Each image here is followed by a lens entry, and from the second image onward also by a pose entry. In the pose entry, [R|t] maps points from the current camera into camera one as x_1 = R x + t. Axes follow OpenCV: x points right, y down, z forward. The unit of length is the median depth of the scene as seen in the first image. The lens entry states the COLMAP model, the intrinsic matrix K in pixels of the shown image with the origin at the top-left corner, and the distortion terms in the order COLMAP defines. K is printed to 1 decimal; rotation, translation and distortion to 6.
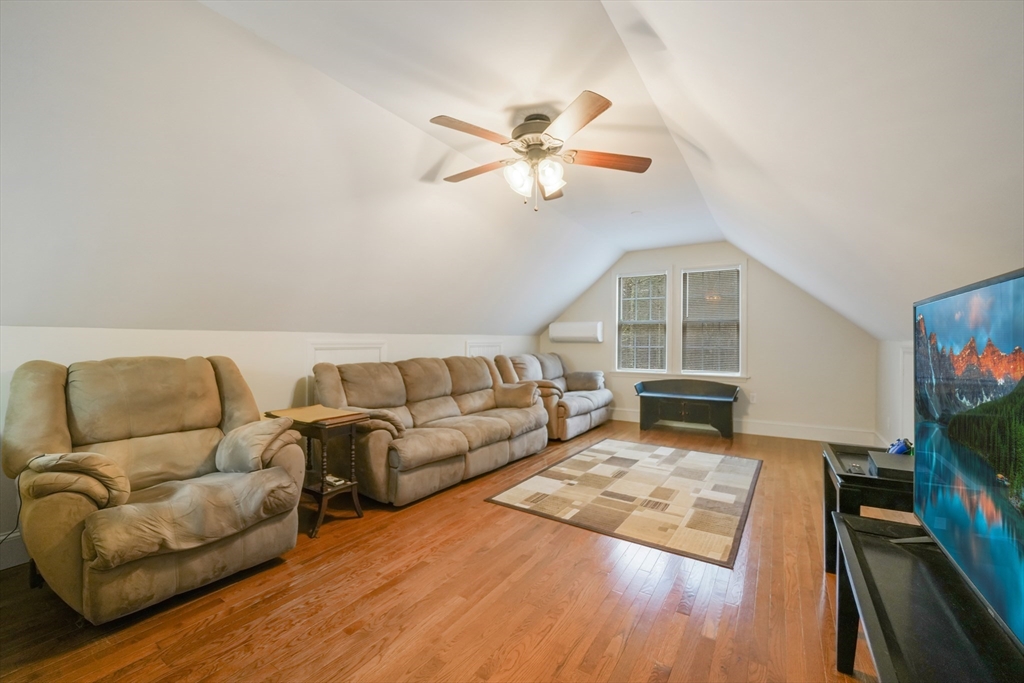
lens RADIAL K [[423.3, 0, 508.0], [0, 423.3, 345.1], [0, 0, 1]] dist [-0.025664, 0.000519]
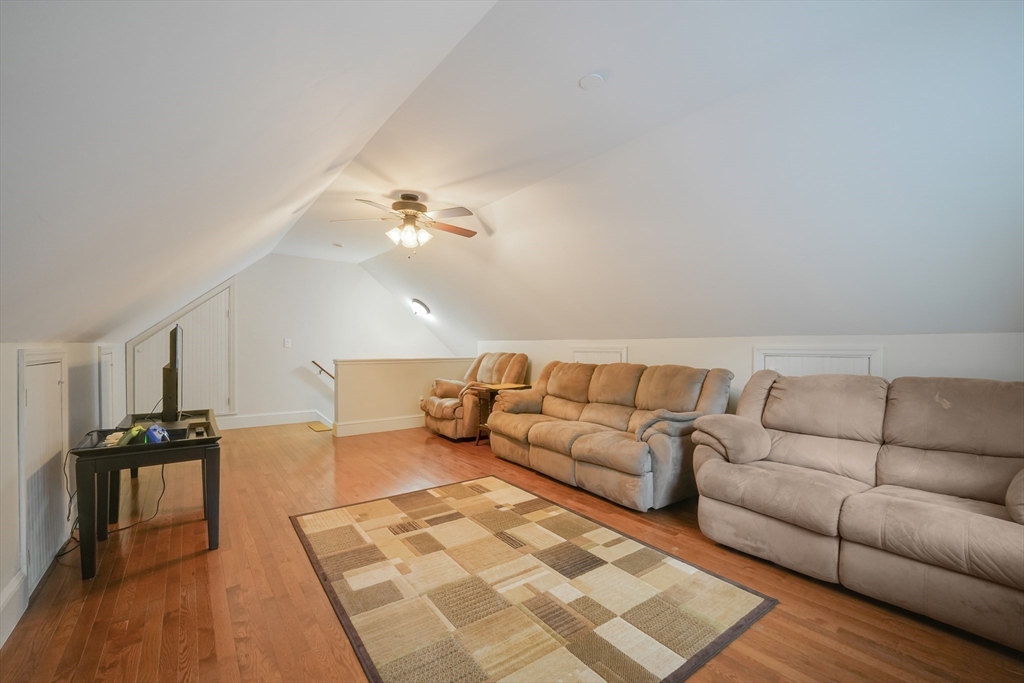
lens RADIAL K [[423.3, 0, 508.0], [0, 423.3, 345.1], [0, 0, 1]] dist [-0.025664, 0.000519]
pose [[-0.346026, -0.007808, -0.938193, 1.034752], [-0.013320, 0.999905, -0.003409, -0.003397], [0.938130, 0.011317, -0.346097, 1.408313]]
